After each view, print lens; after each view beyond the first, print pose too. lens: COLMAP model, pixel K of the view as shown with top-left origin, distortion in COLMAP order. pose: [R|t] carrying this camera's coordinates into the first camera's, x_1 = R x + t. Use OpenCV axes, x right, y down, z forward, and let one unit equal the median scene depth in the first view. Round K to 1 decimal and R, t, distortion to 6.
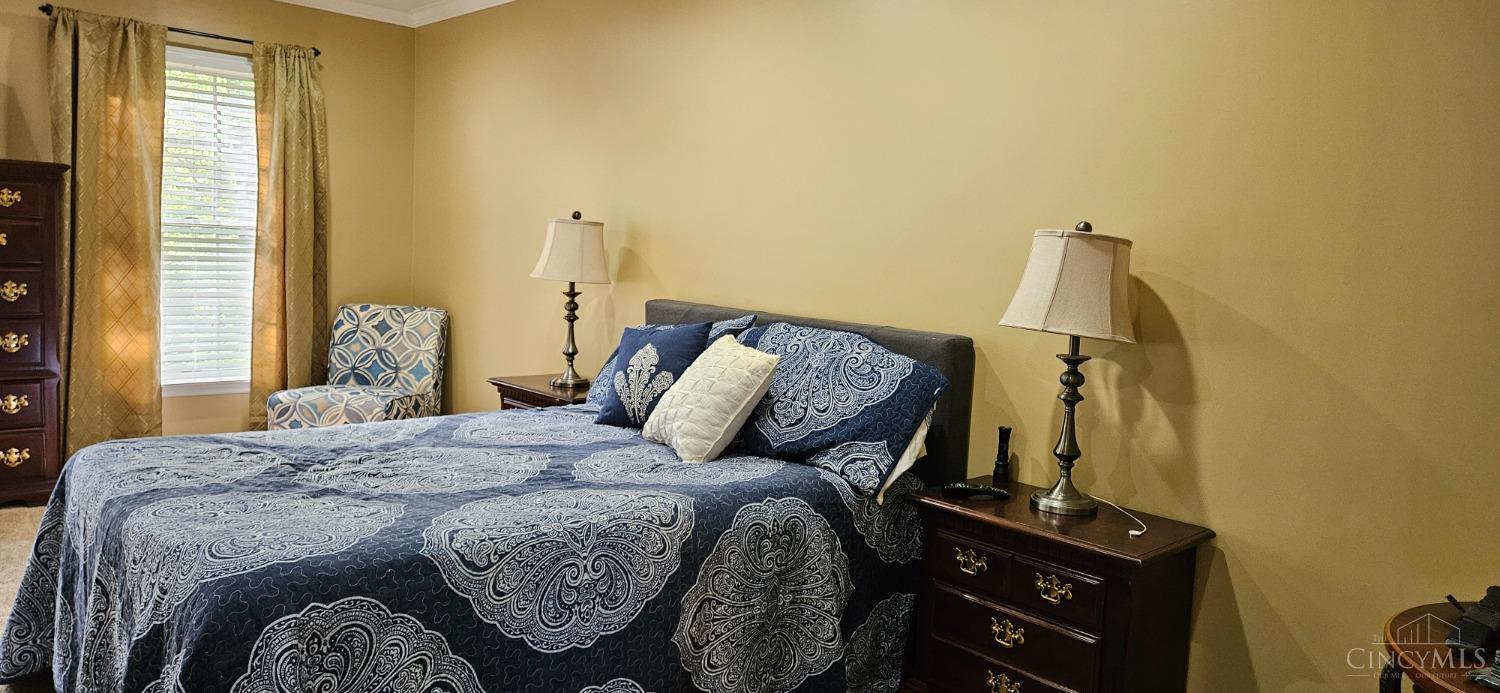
lens RADIAL K [[1006.7, 0, 750.0], [0, 1006.7, 346.5], [0, 0, 1]] dist [0.062864, -0.062063]
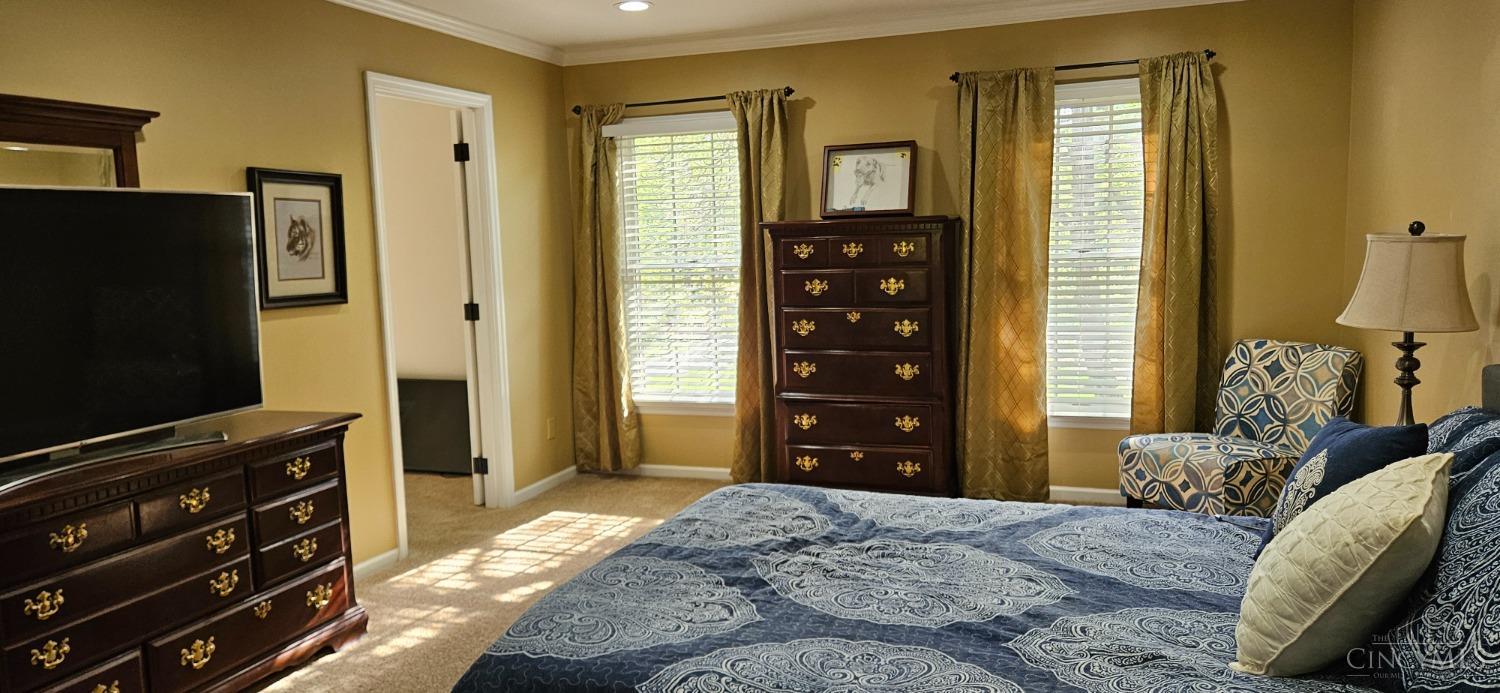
lens RADIAL K [[1006.7, 0, 750.0], [0, 1006.7, 346.5], [0, 0, 1]] dist [0.062864, -0.062063]
pose [[0.465051, 0.034241, -0.884622, 0.180311], [-0.034032, 0.999205, 0.020785, -0.041950], [0.884630, 0.020439, 0.465846, 0.247703]]
